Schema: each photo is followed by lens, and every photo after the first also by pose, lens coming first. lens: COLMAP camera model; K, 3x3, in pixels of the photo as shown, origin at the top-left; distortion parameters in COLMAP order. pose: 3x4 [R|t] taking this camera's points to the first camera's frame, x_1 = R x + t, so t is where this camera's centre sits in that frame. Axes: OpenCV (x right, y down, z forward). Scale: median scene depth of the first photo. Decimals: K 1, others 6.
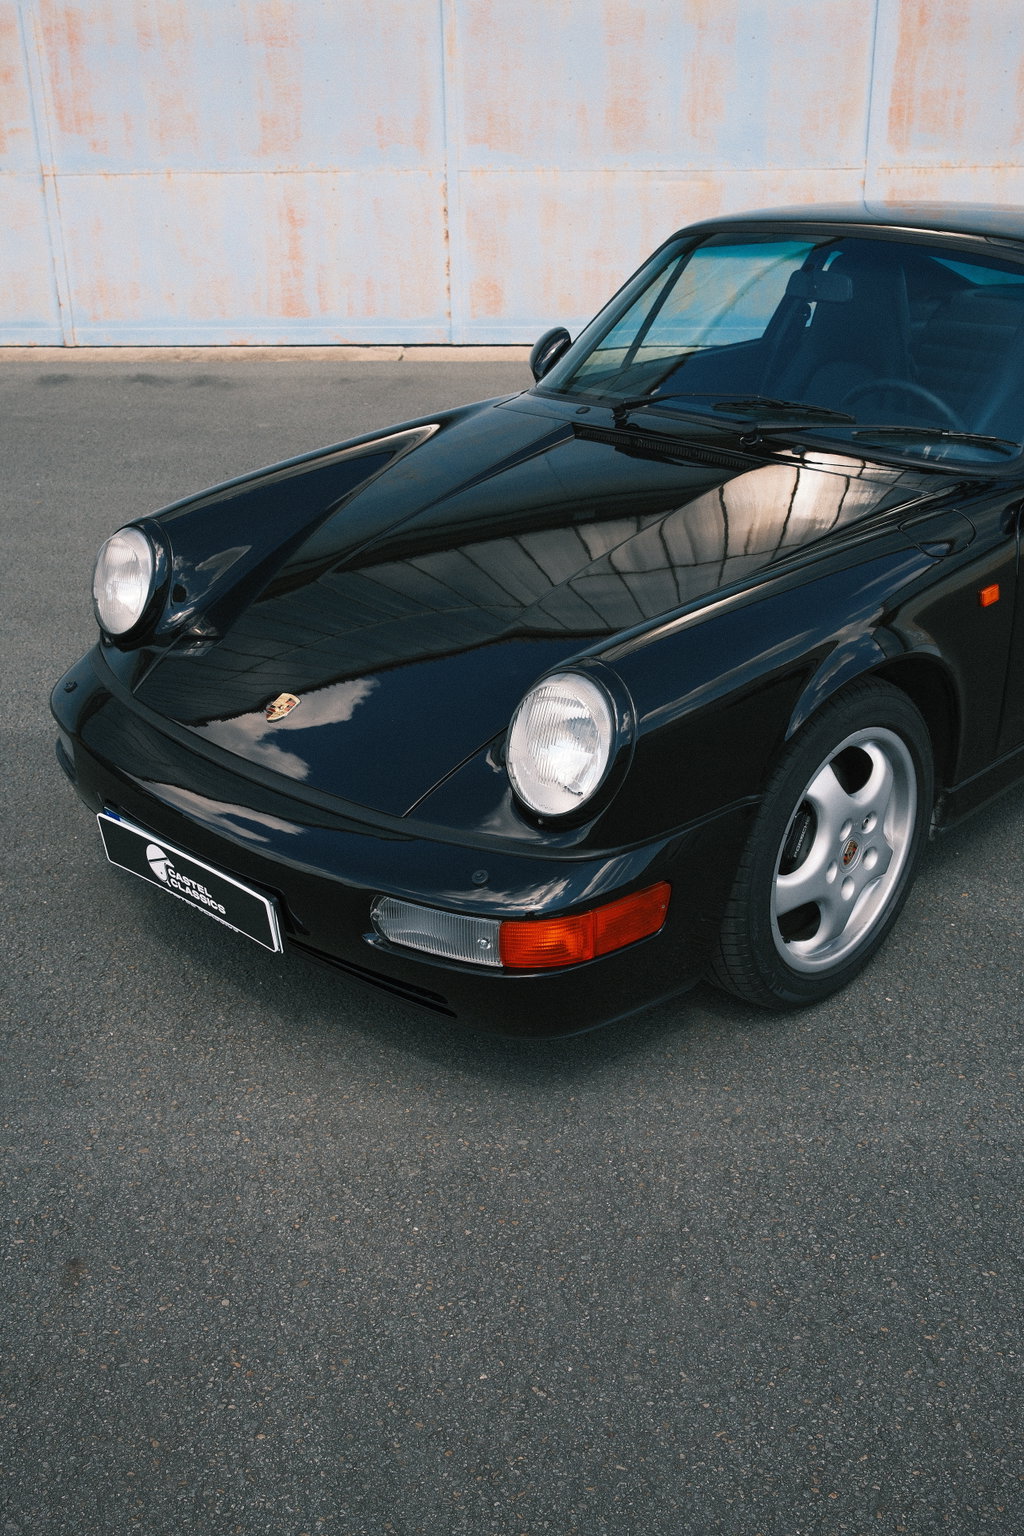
lens RADIAL K [[1562.7, 0, 512.0], [0, 1562.7, 768.0], [0, 0, 1]] dist [-0.061916, 0.159913]
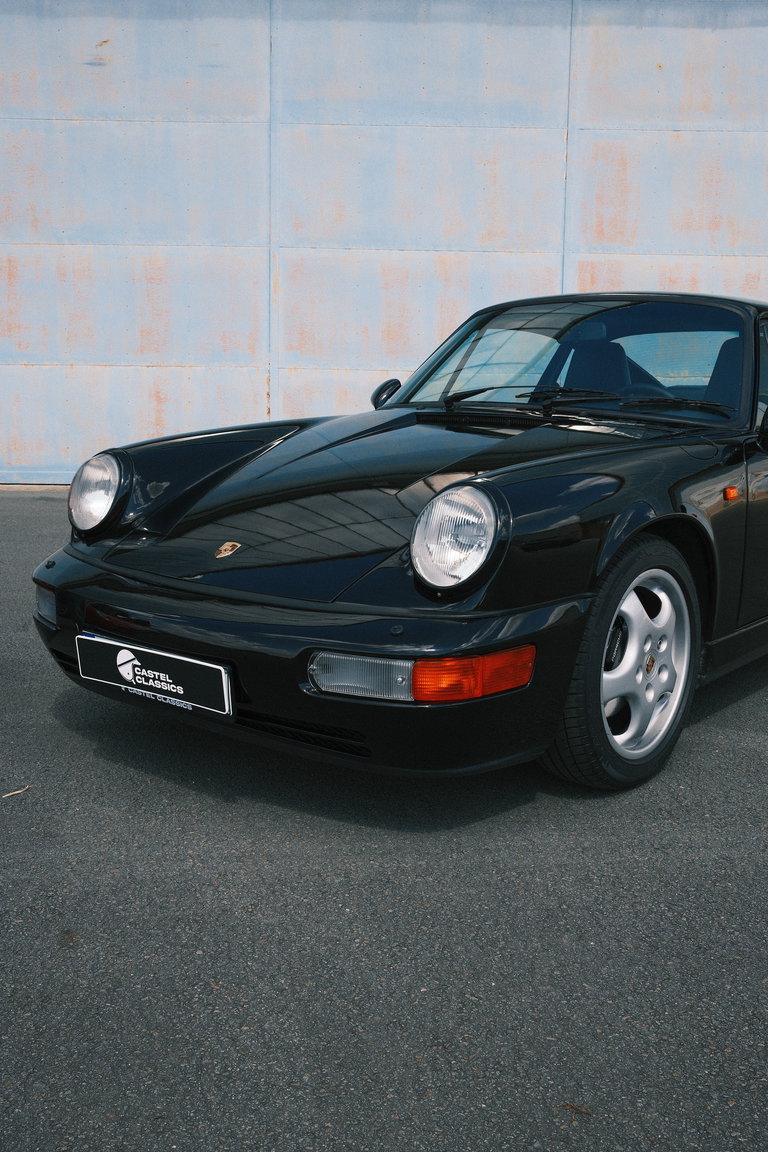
lens RADIAL K [[1166.6, 0, 372.4], [0, 1166.6, 570.8], [0, 0, 1]] dist [-0.056062, 0.133679]
pose [[0.996734, 0.015400, 0.079274, -0.110797], [0.005425, 0.966663, -0.255995, 0.252818], [-0.080574, 0.255589, 0.963422, 0.040784]]
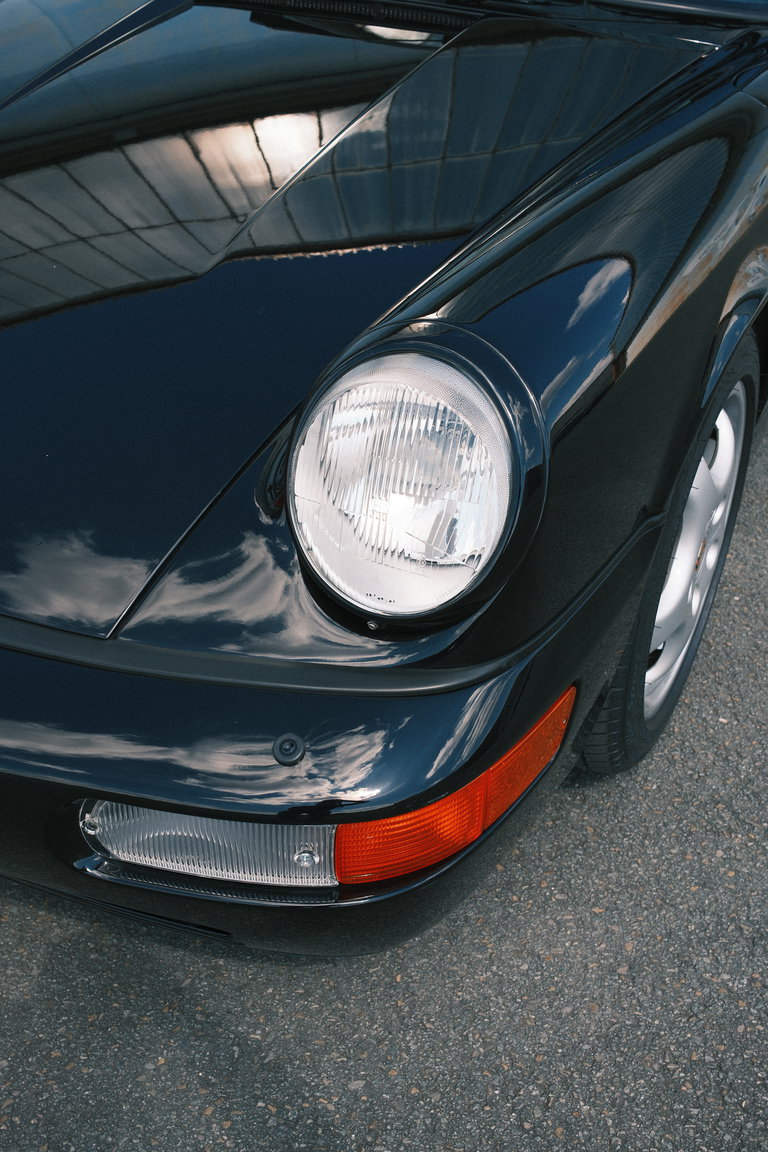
lens RADIAL K [[1178.1, 0, 384.0], [0, 1178.1, 576.0], [0, 0, 1]] dist [-0.018191, 0.001789]
pose [[0.951268, -0.139321, 0.275098, -0.087626], [0.087814, 0.977571, 0.191426, -0.060330], [-0.295597, -0.157940, 0.942166, 0.569051]]
